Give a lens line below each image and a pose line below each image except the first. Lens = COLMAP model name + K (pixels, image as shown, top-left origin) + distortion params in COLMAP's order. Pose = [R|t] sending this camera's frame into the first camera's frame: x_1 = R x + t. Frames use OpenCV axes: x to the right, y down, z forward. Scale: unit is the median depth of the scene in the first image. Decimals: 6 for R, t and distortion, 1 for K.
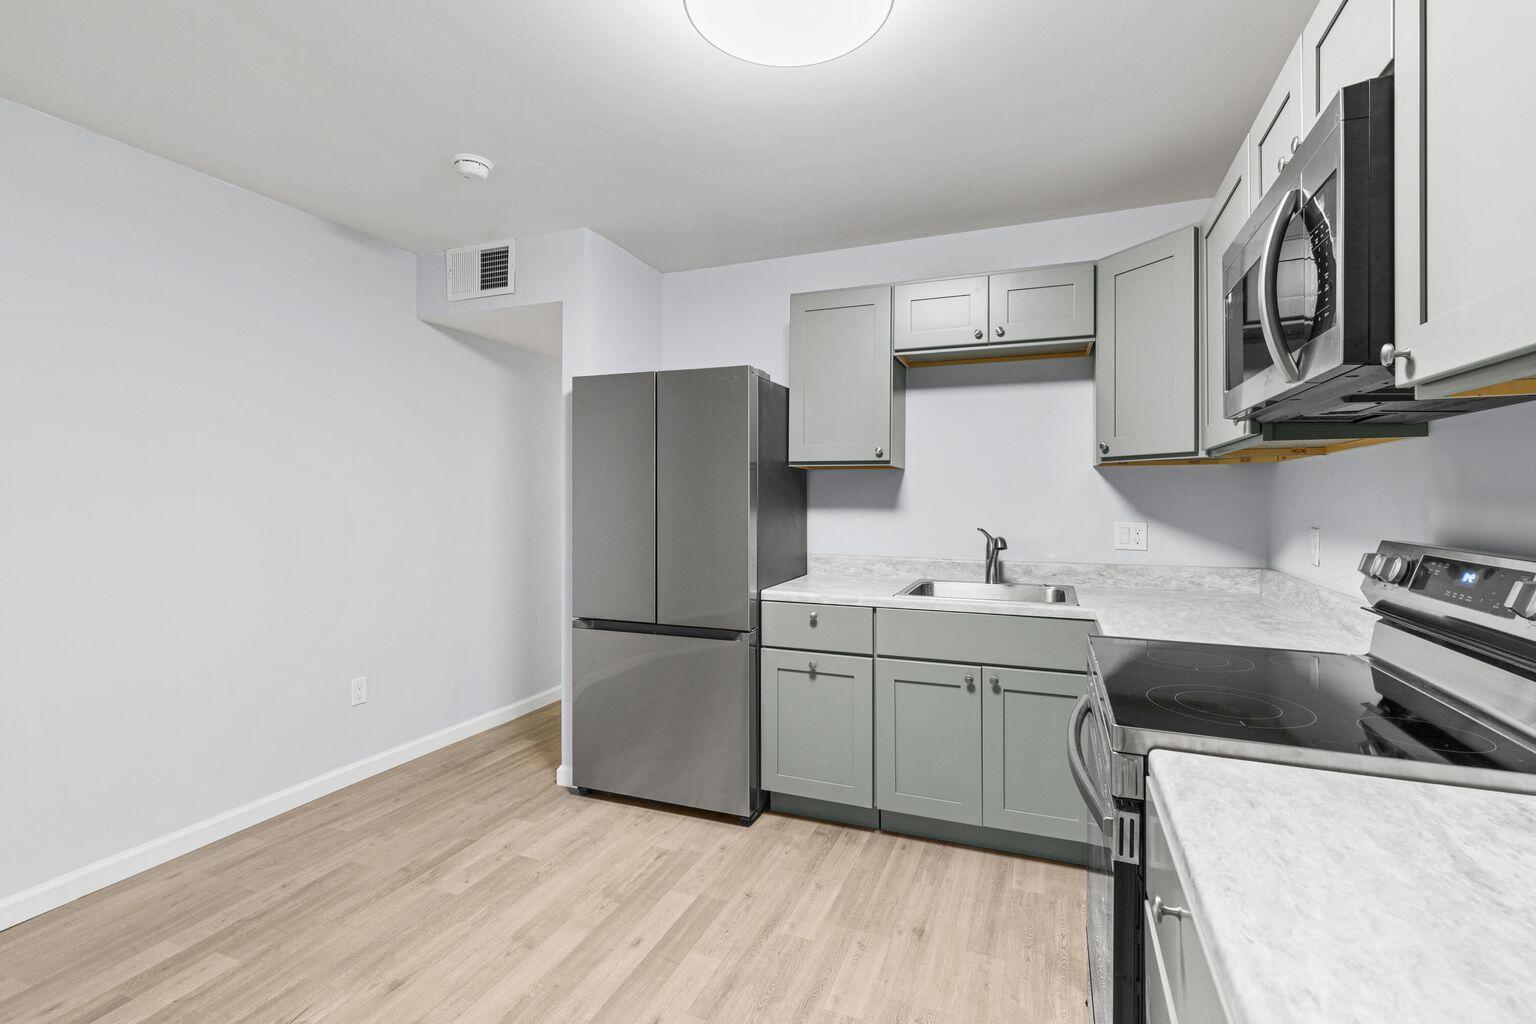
lens RADIAL K [[691.1, 0, 772.6], [0, 691.1, 488.1], [0, 0, 1]] dist [0.002330, 0.000102]
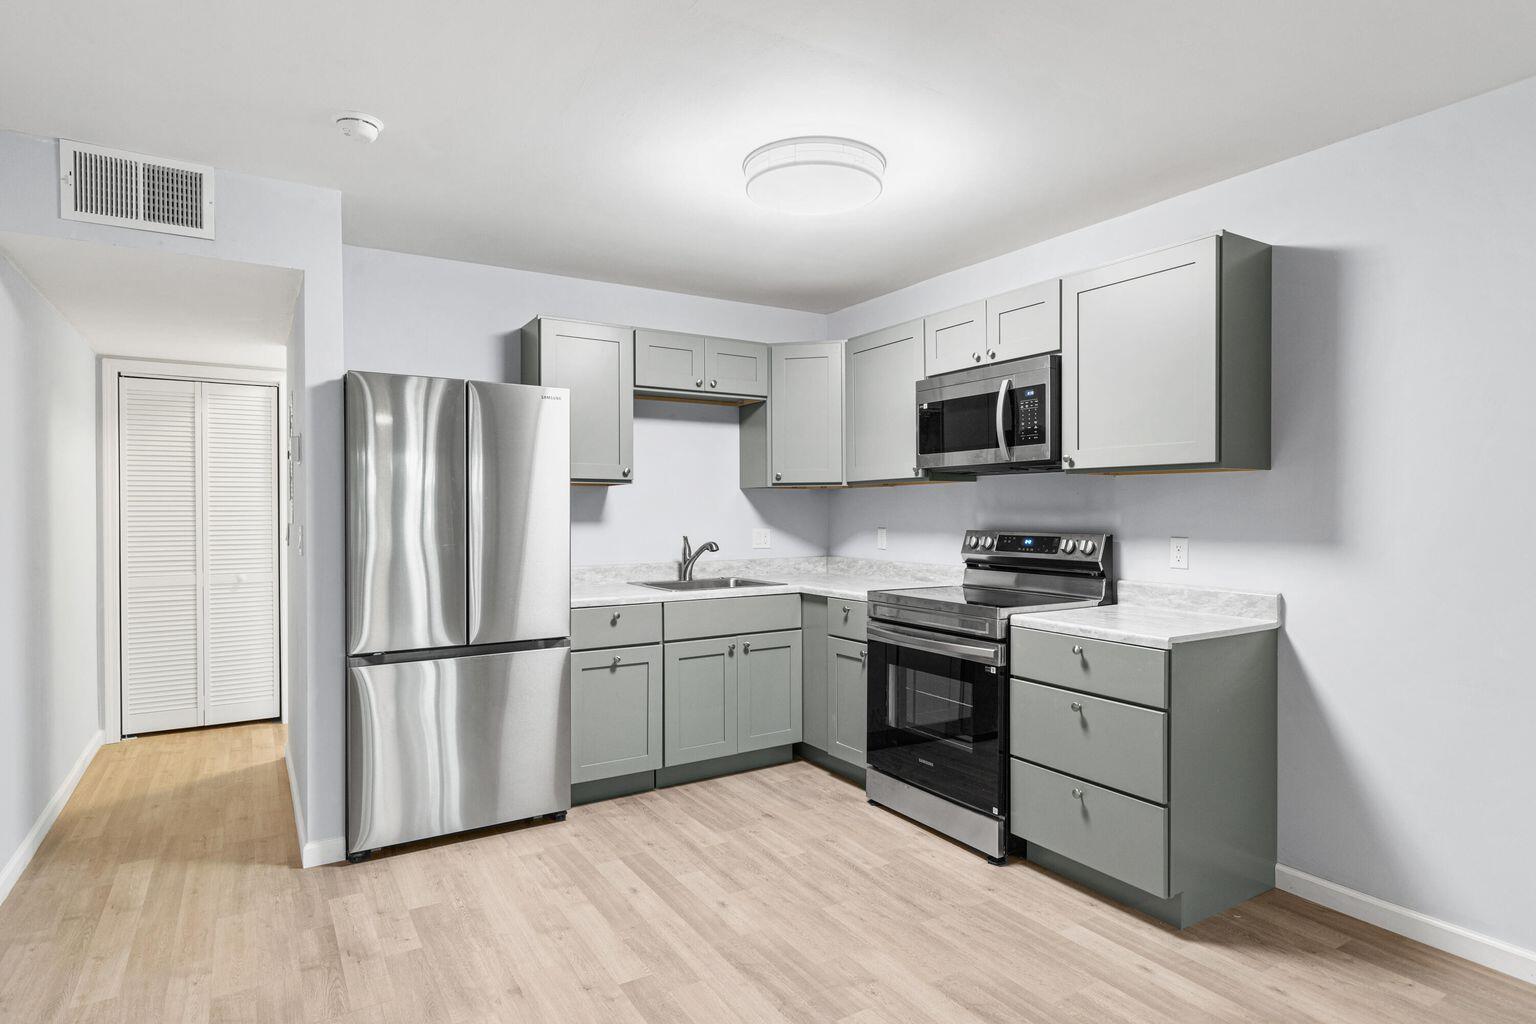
lens RADIAL K [[822.9, 0, 764.7], [0, 822.9, 514.3], [0, 0, 1]] dist [0.006566, -0.003443]
pose [[0.604595, -0.006542, 0.796506, -0.941523], [-0.004359, 0.999924, 0.011521, 0.000287], [-0.796521, -0.010437, 0.604521, -0.013692]]
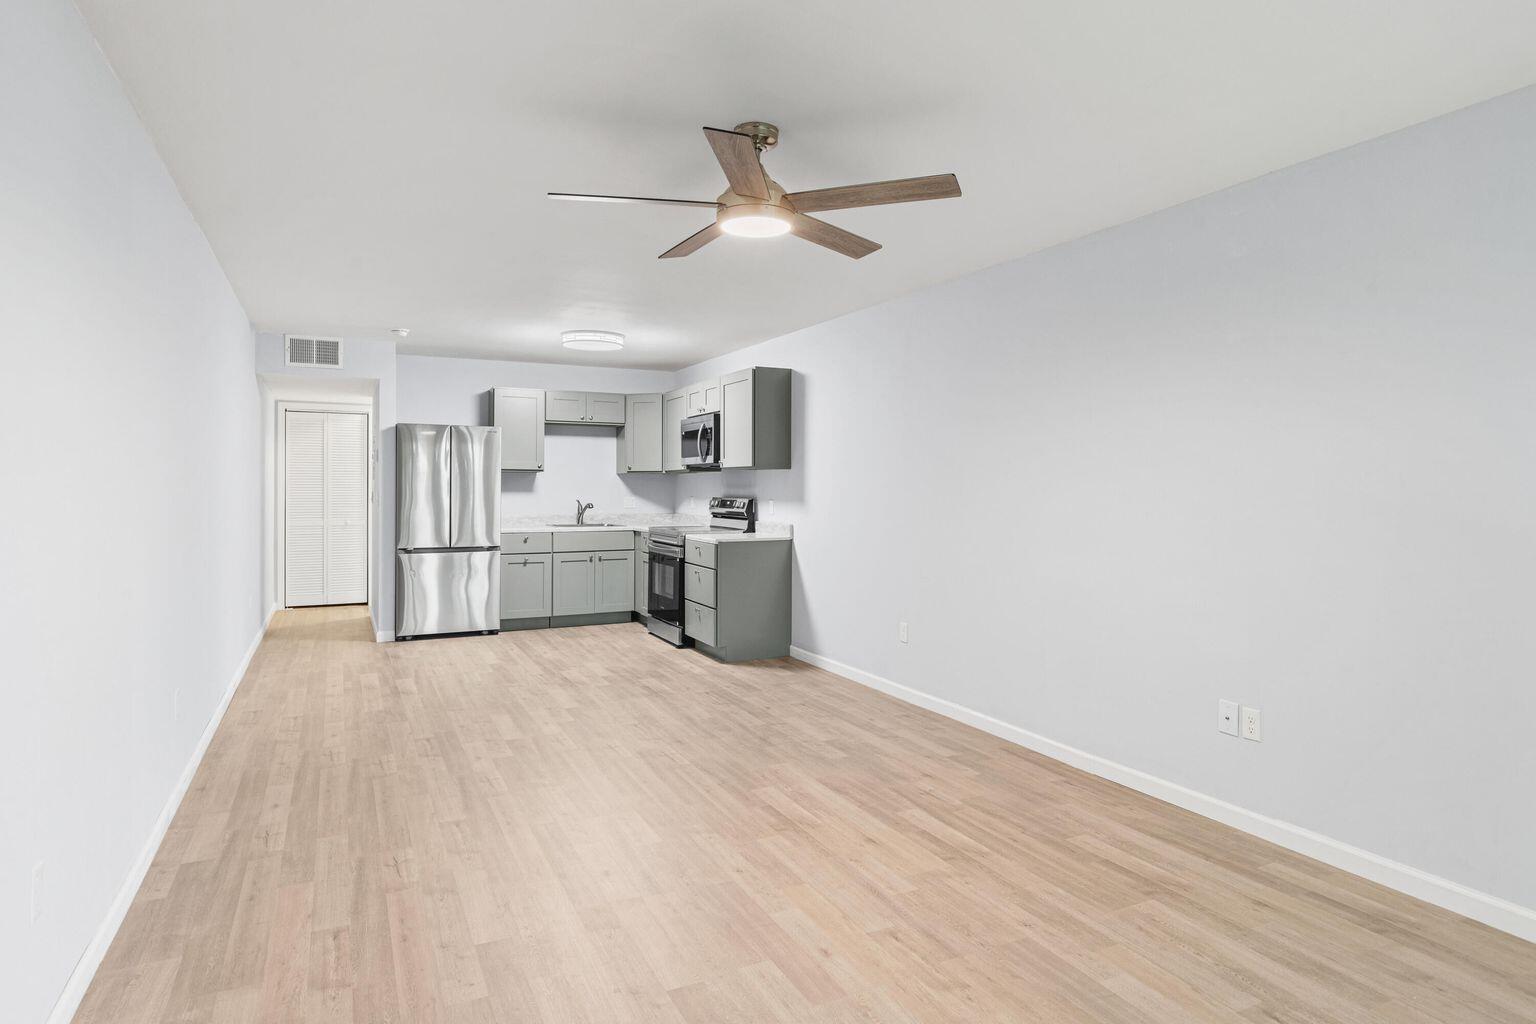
lens RADIAL K [[822.9, 0, 748.0], [0, 822.9, 488.1], [0, 0, 1]] dist [0.006566, -0.003443]
pose [[0.680392, 0.000723, 0.732848, -1.557493], [-0.010249, 0.999911, 0.008530, -0.013018], [-0.732777, -0.013315, 0.680339, -1.504783]]
